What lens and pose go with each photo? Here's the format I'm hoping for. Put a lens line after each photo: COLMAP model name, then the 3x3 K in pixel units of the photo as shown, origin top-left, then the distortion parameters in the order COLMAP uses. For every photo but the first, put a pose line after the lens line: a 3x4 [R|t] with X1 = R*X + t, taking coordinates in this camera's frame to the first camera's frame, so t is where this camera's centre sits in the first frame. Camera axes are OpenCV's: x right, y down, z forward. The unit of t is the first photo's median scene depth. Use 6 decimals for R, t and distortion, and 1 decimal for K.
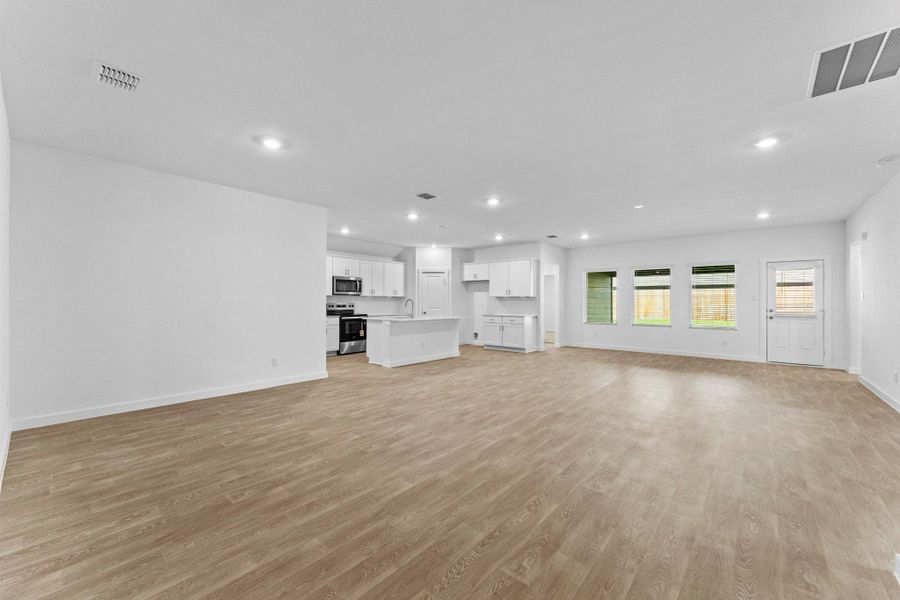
lens RADIAL K [[352.9, 0, 447.4], [0, 352.9, 299.3], [0, 0, 1]] dist [0.000666, 0.000007]
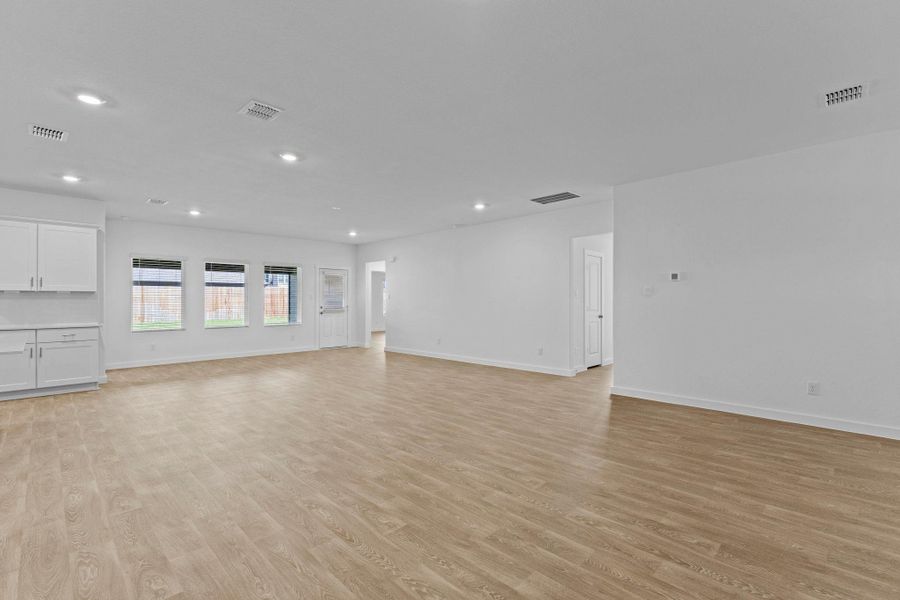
lens RADIAL K [[402.0, 0, 450.0], [0, 402.0, 300.0], [0, 0, 1]] dist [0.001544, 0.000608]
pose [[0.072161, -0.000132, 0.997393, -0.954569], [-0.004512, 0.999990, 0.000459, 0.006592], [-0.997383, -0.004533, 0.072159, 0.938382]]
